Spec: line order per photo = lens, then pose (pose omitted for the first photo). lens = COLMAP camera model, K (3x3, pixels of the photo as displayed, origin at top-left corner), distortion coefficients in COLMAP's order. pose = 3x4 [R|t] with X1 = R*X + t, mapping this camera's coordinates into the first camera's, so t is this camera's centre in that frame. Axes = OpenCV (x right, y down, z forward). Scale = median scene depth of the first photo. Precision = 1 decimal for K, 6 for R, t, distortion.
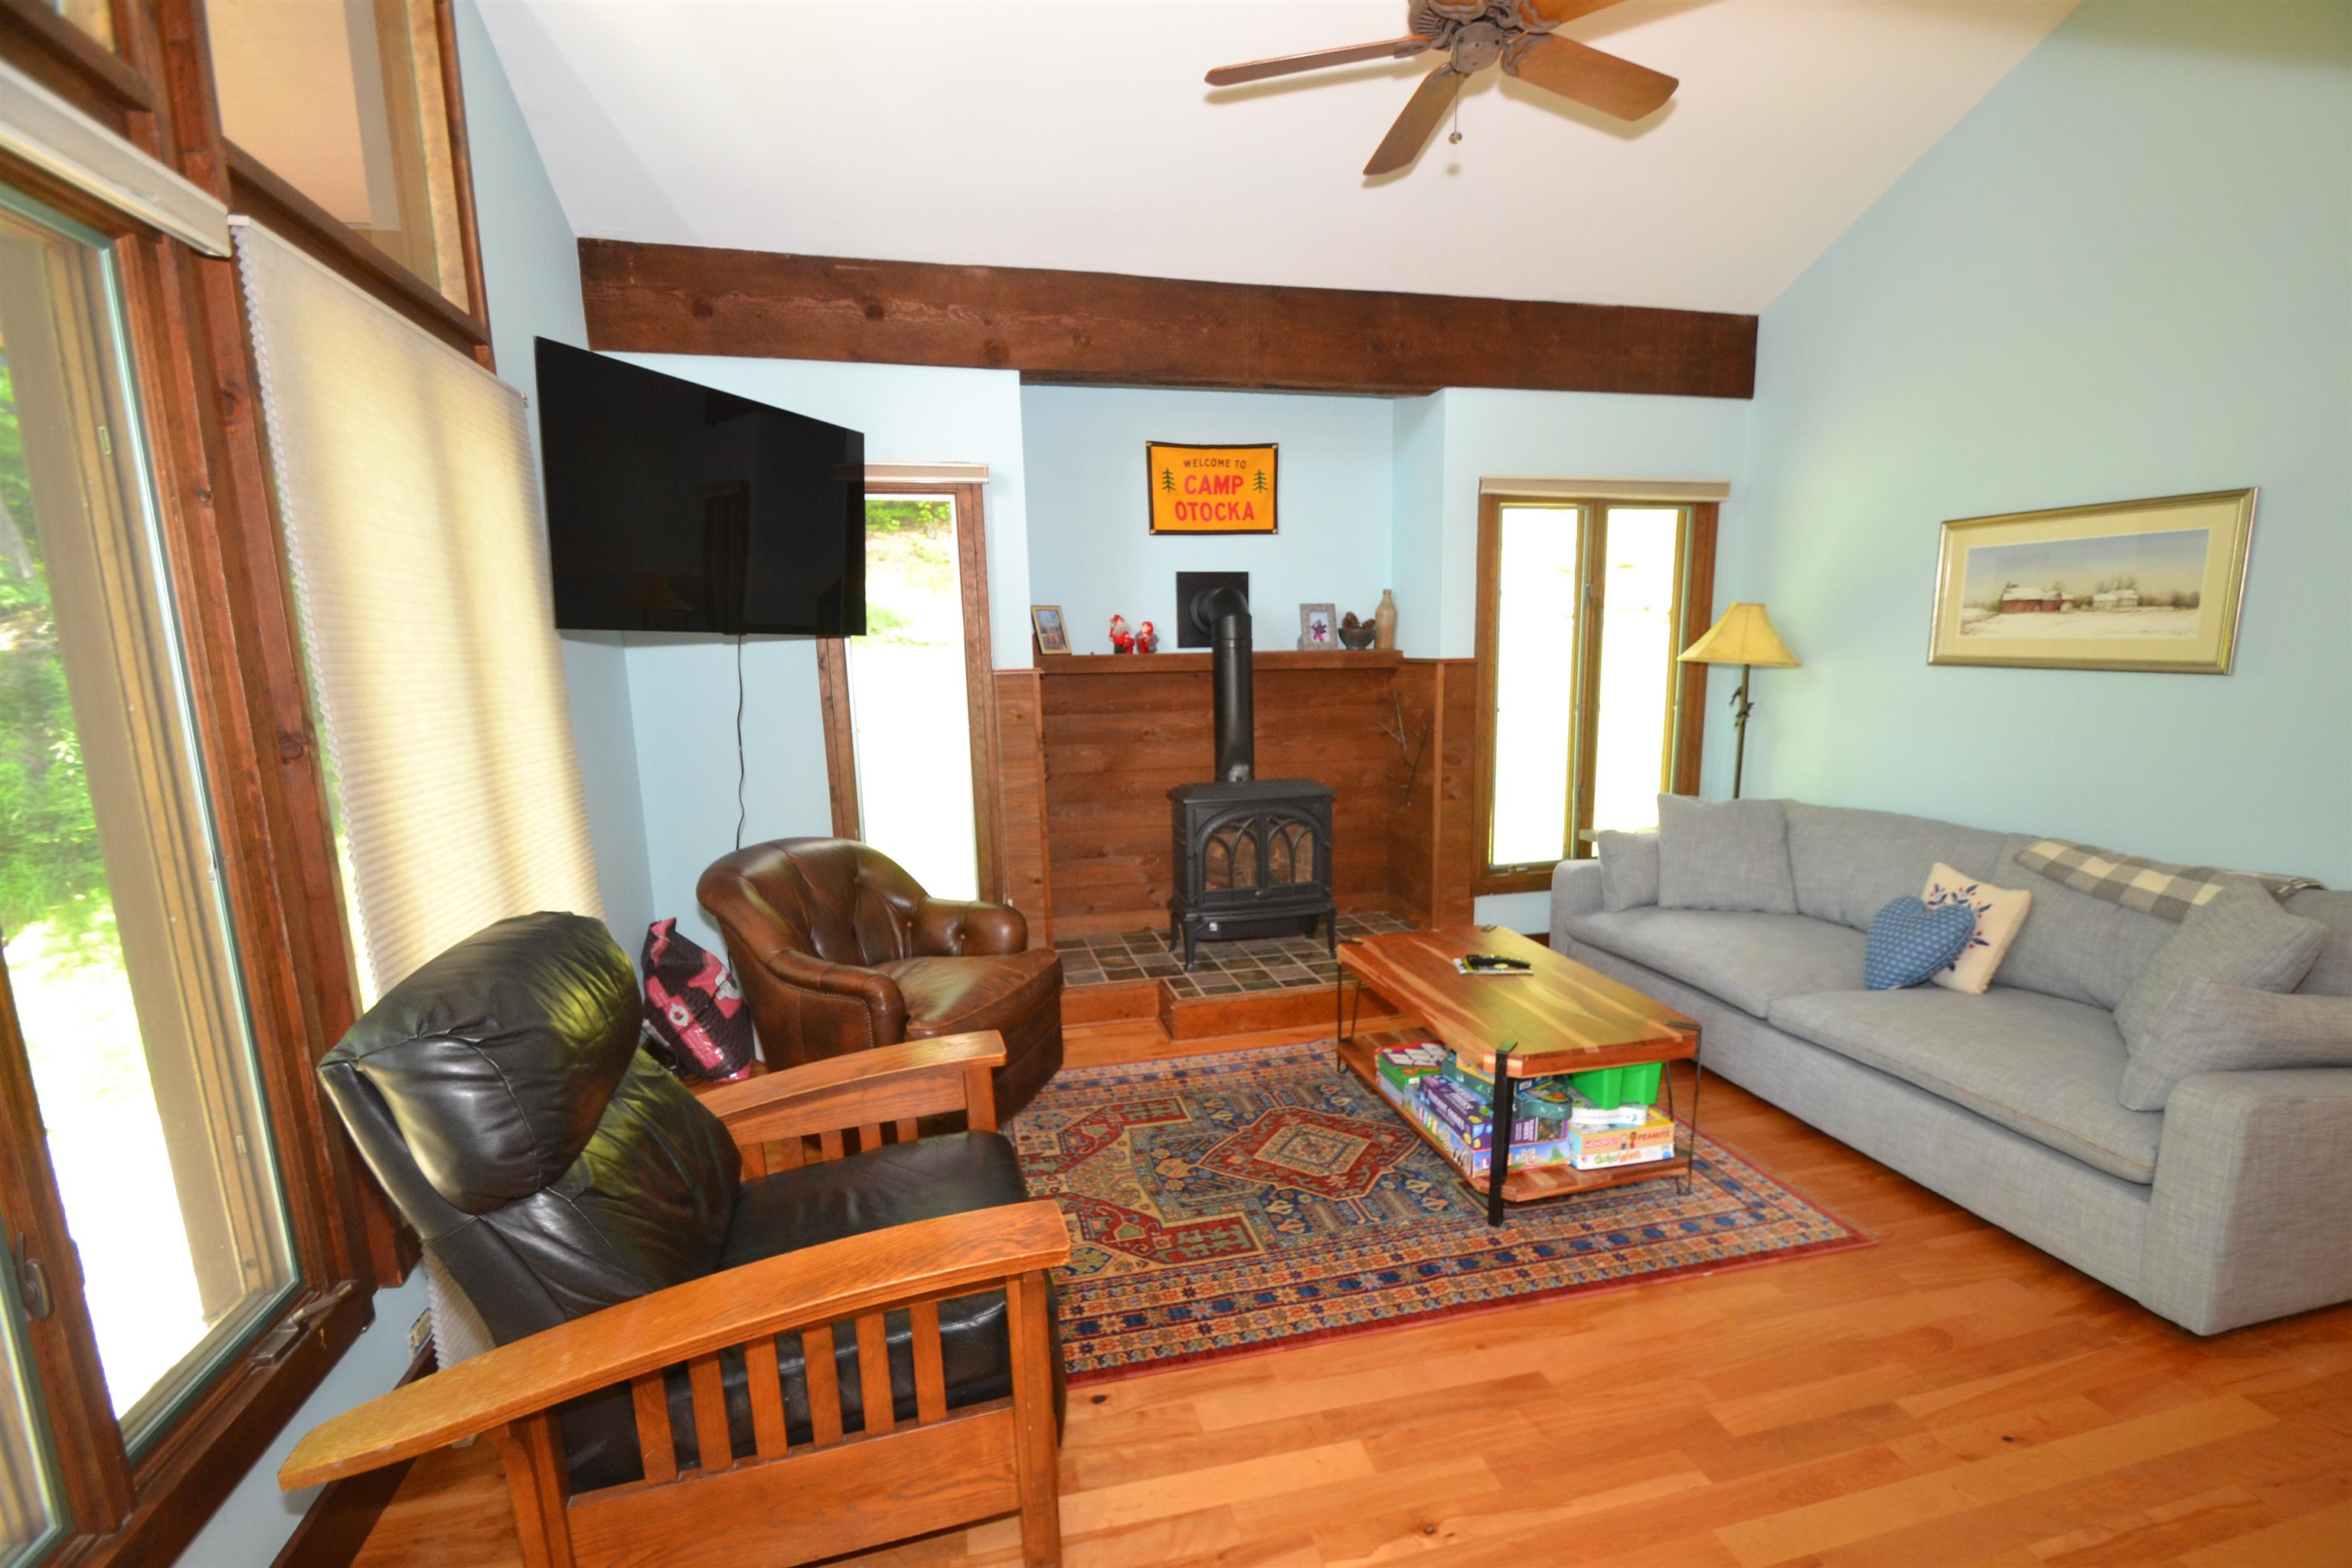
lens RADIAL K [[1044.4, 0, 1183.8], [0, 1044.4, 843.5], [0, 0, 1]] dist [0.020312, -0.020747]
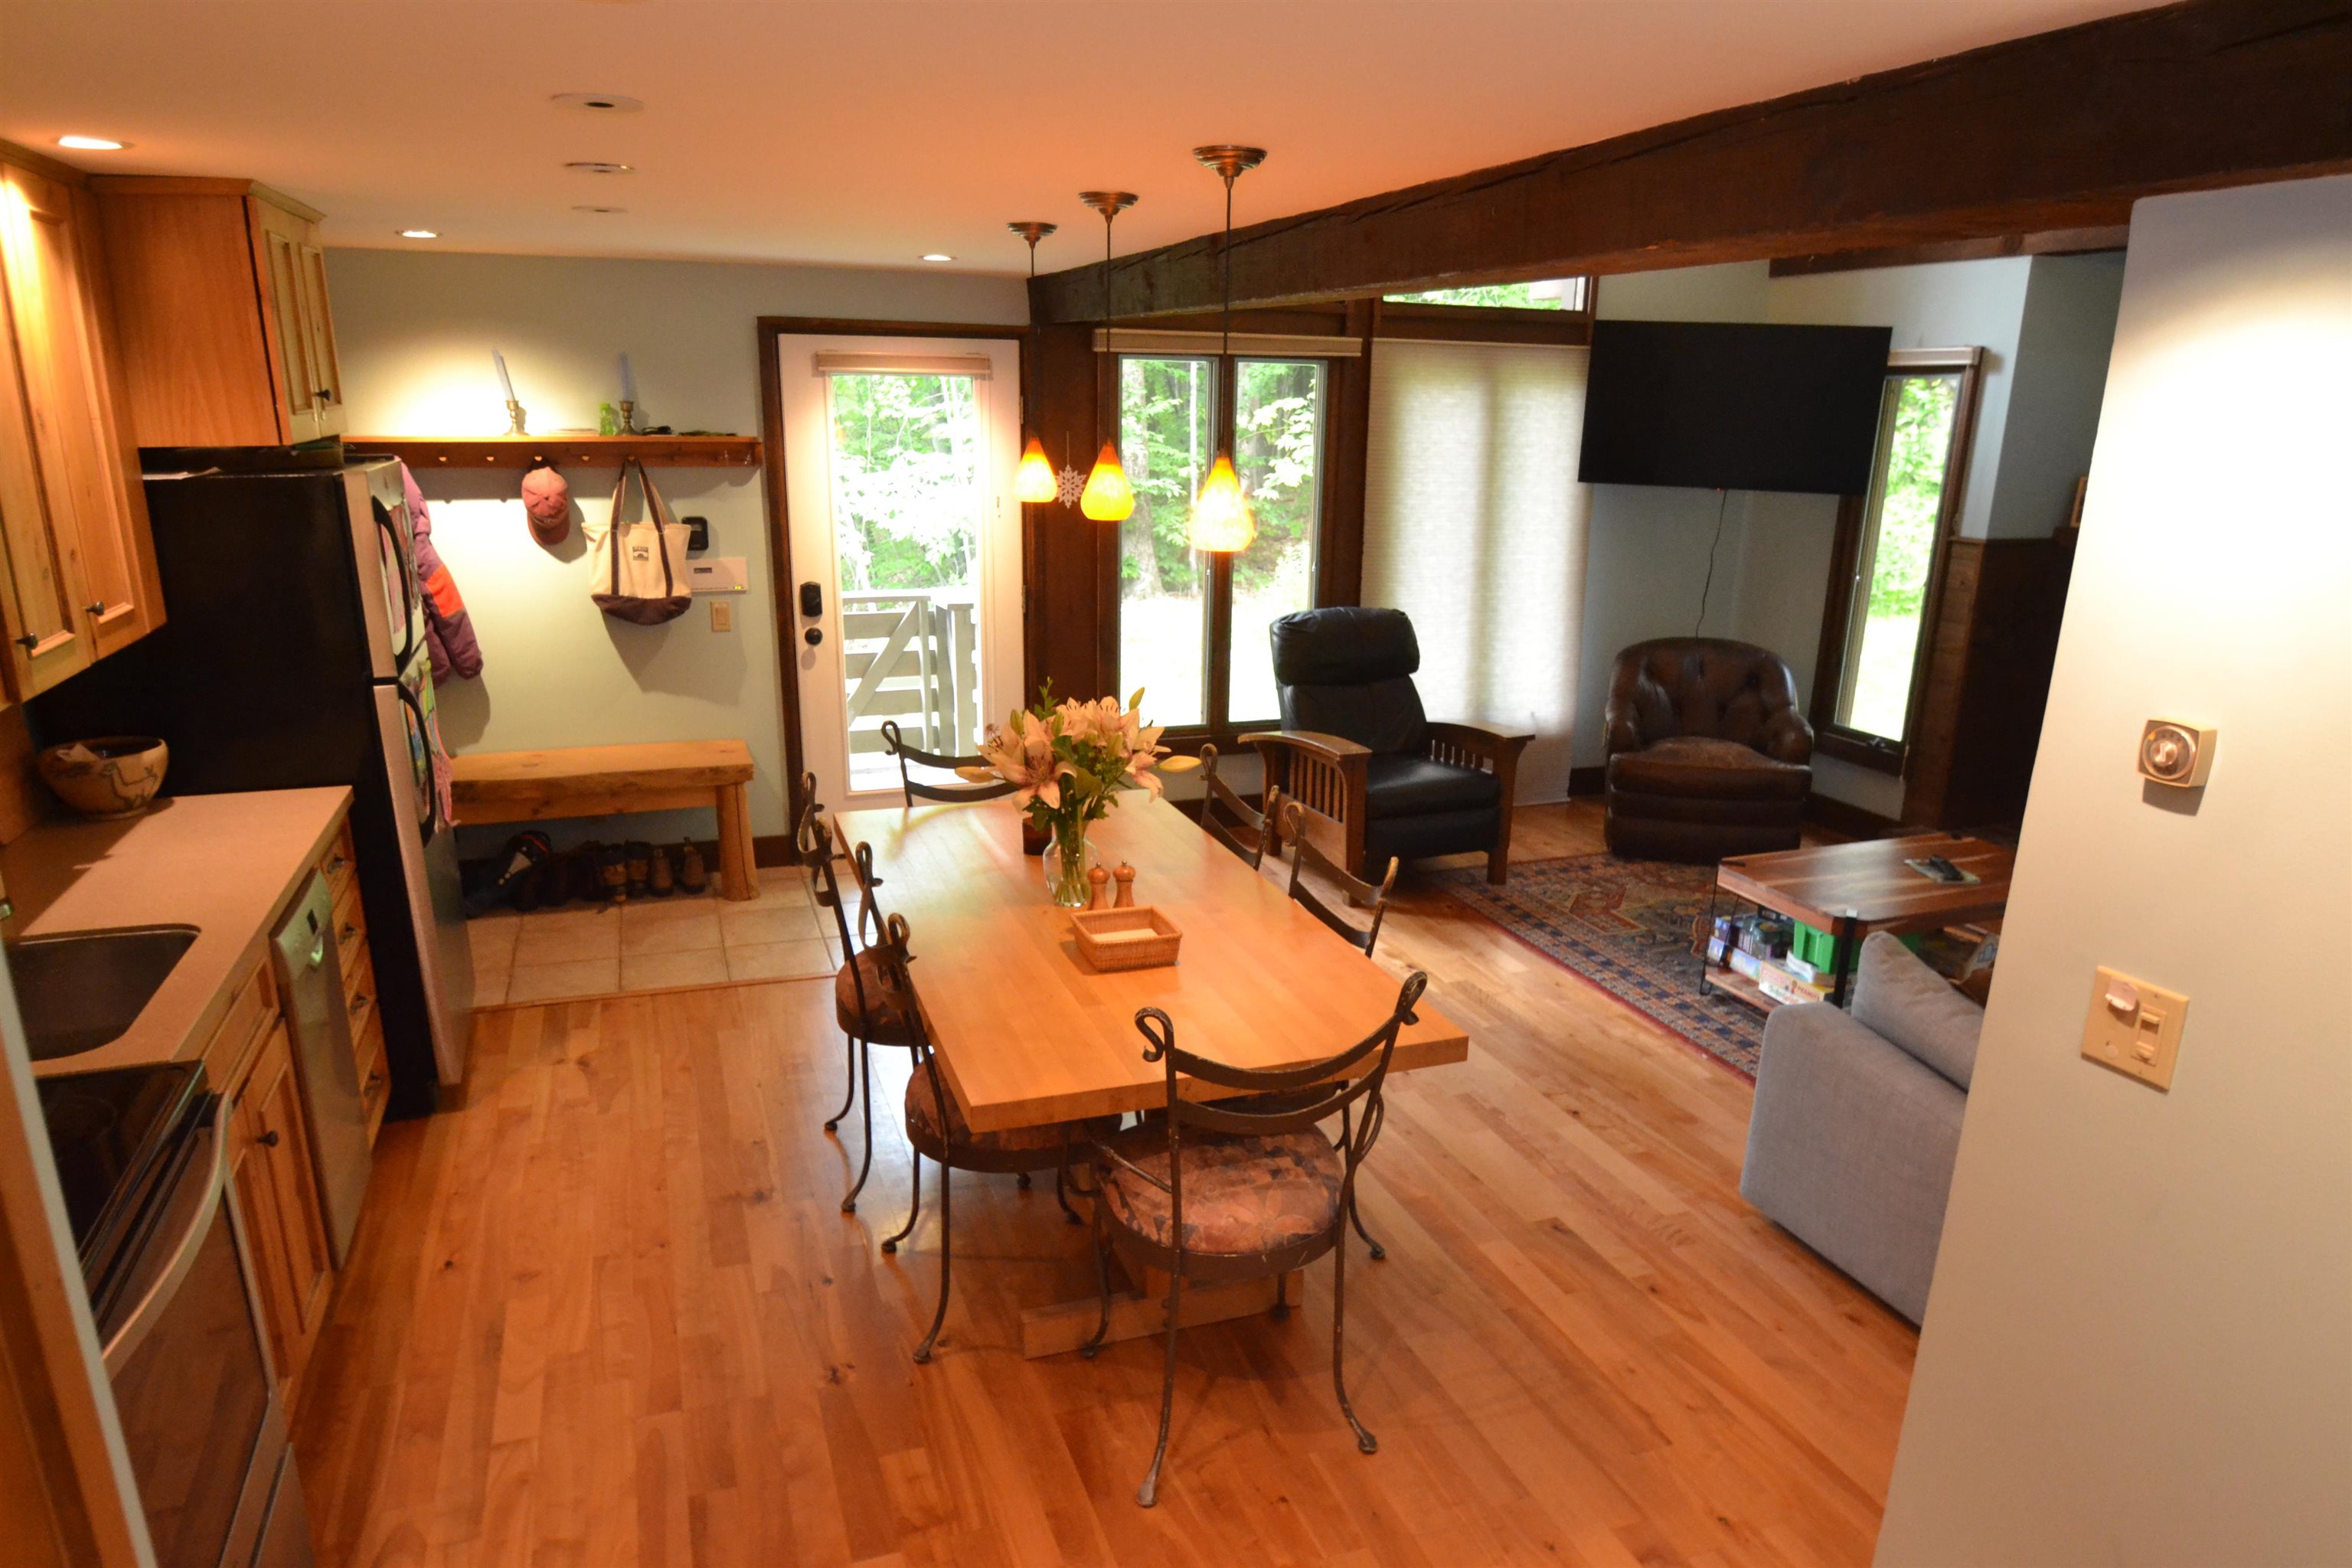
lens RADIAL K [[1464.1, 0, 1188.9], [0, 1464.1, 849.6], [0, 0, 1]] dist [-0.026596, 0.002990]
pose [[0.120937, 0.313749, -0.941773, 1.188338], [-0.200979, 0.936827, 0.286293, -0.126837], [0.972102, 0.154653, 0.176353, 0.013002]]
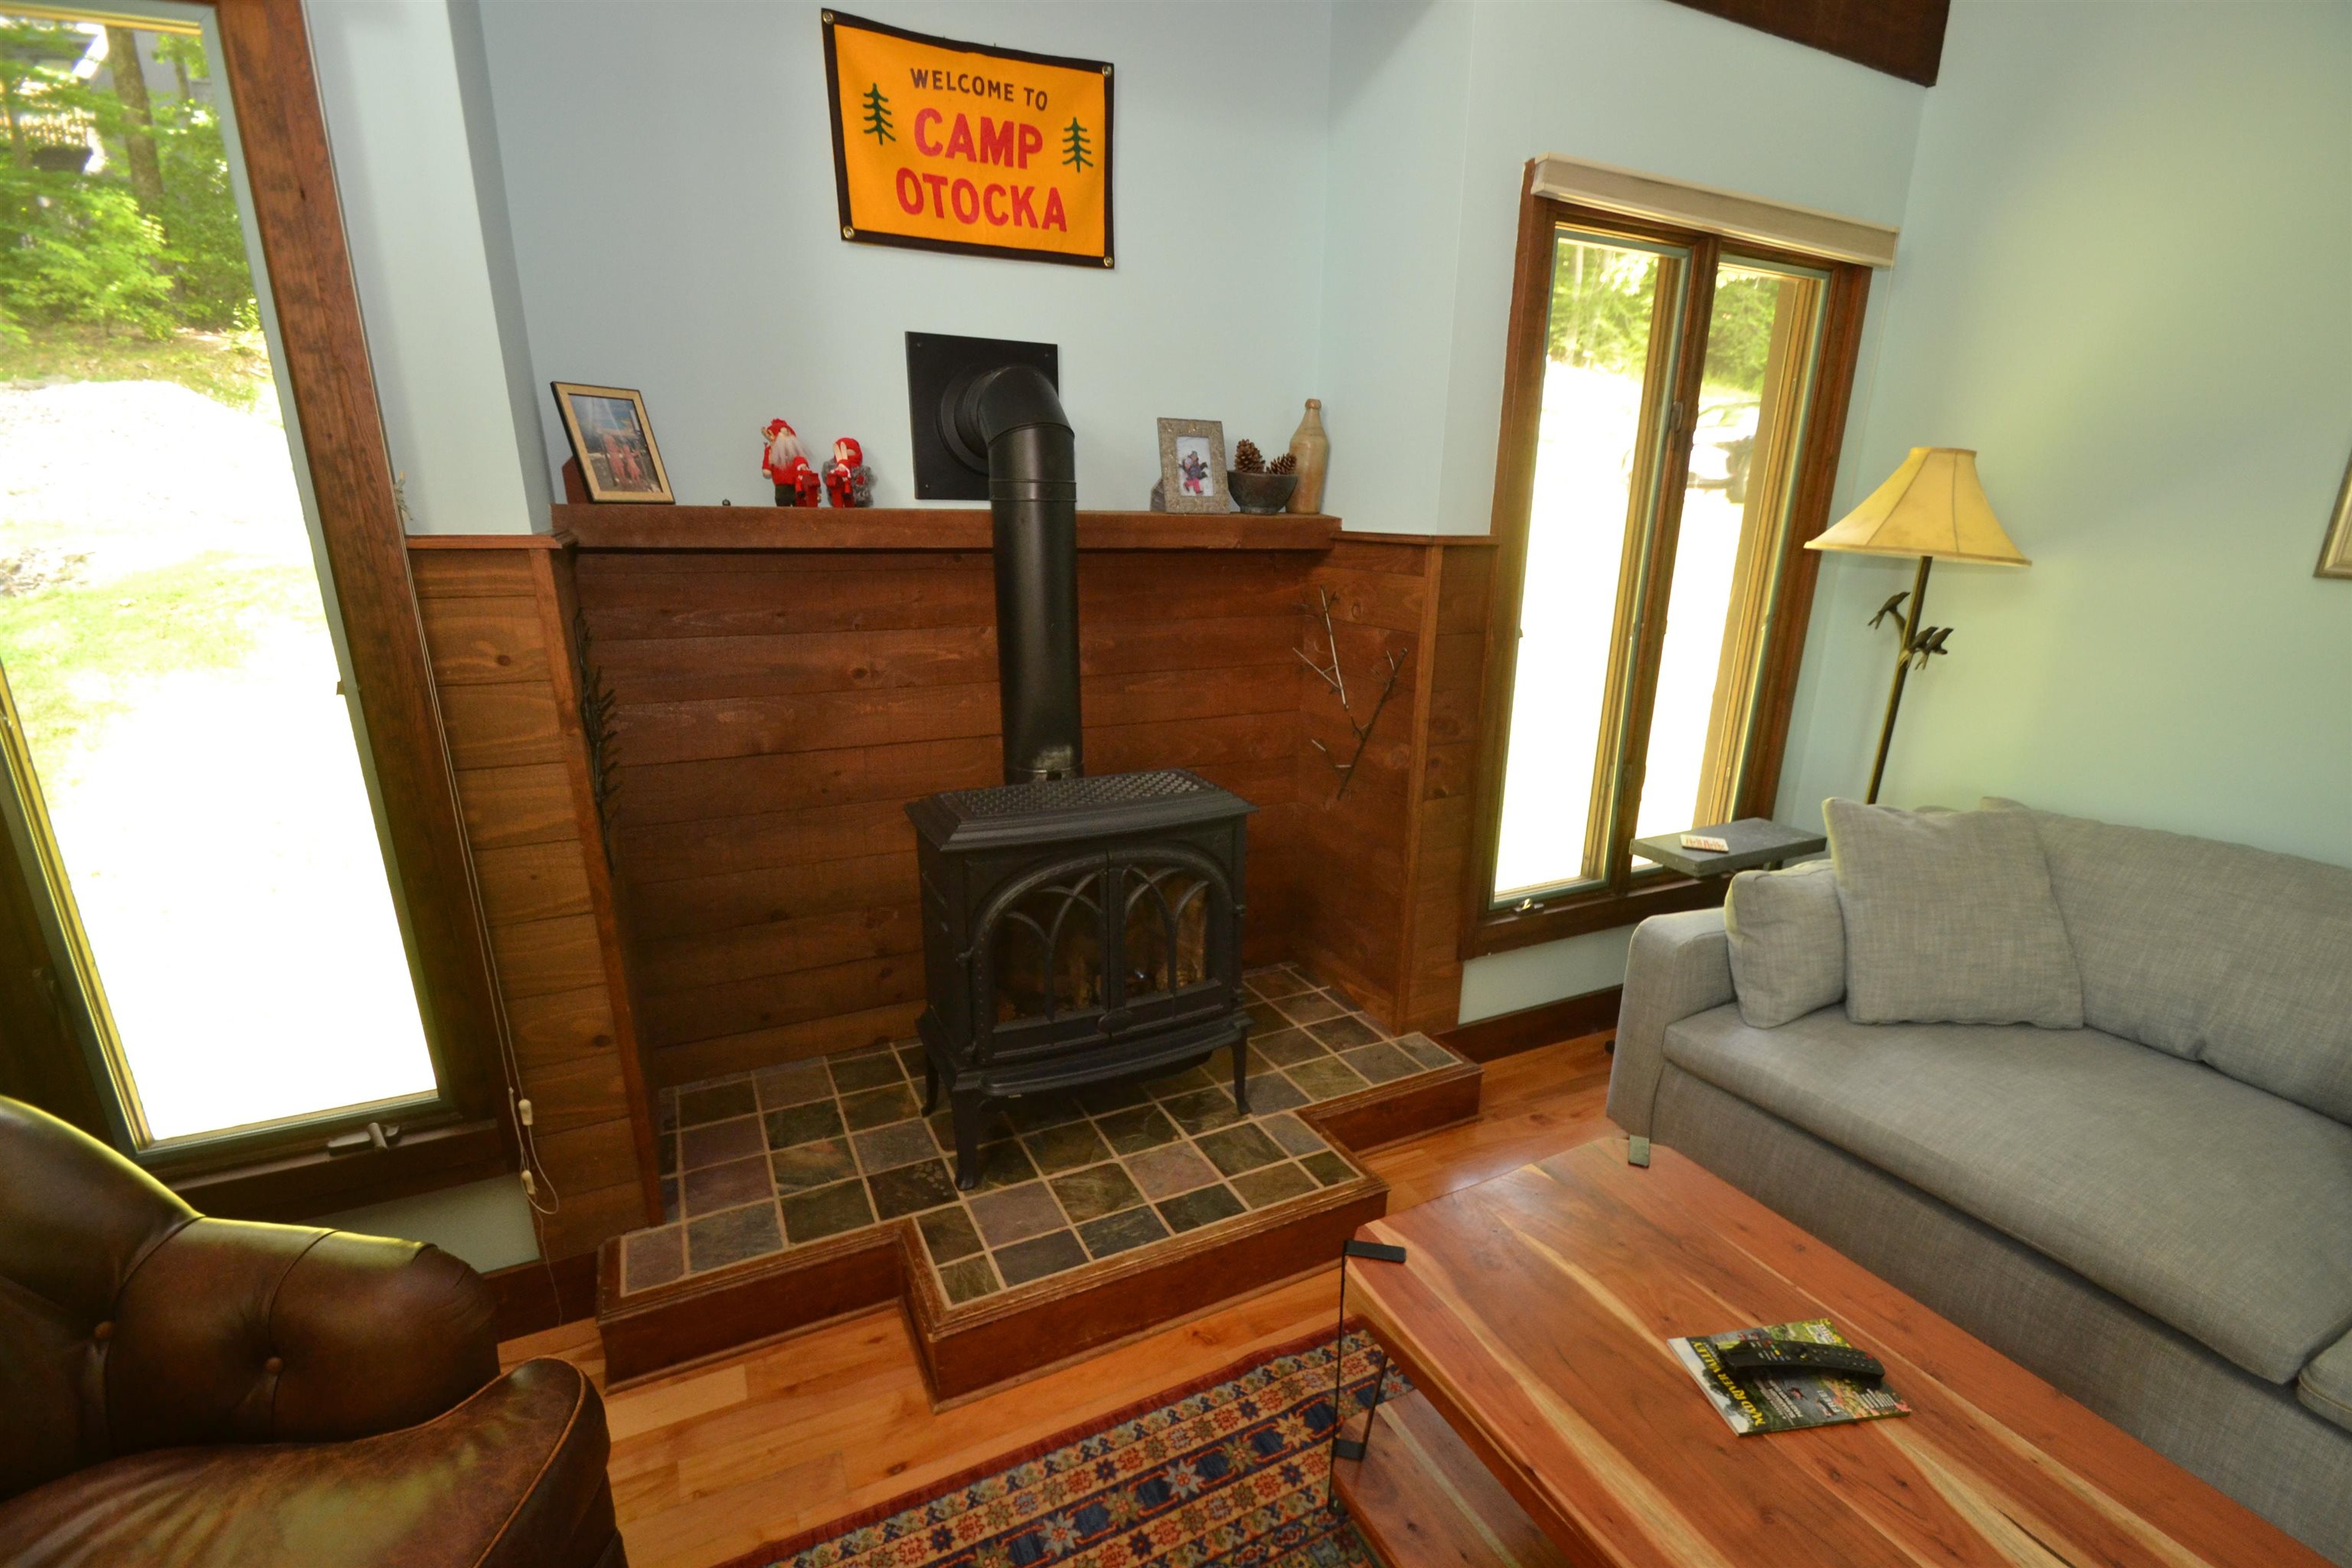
lens RADIAL K [[1044.4, 0, 1183.8], [0, 1044.4, 843.5], [0, 0, 1]] dist [0.020312, -0.020747]
pose [[0.975300, -0.038003, 0.217589, 0.003892], [0.011339, 0.992403, 0.122504, -0.095055], [-0.220592, -0.117011, 0.968322, 0.535043]]
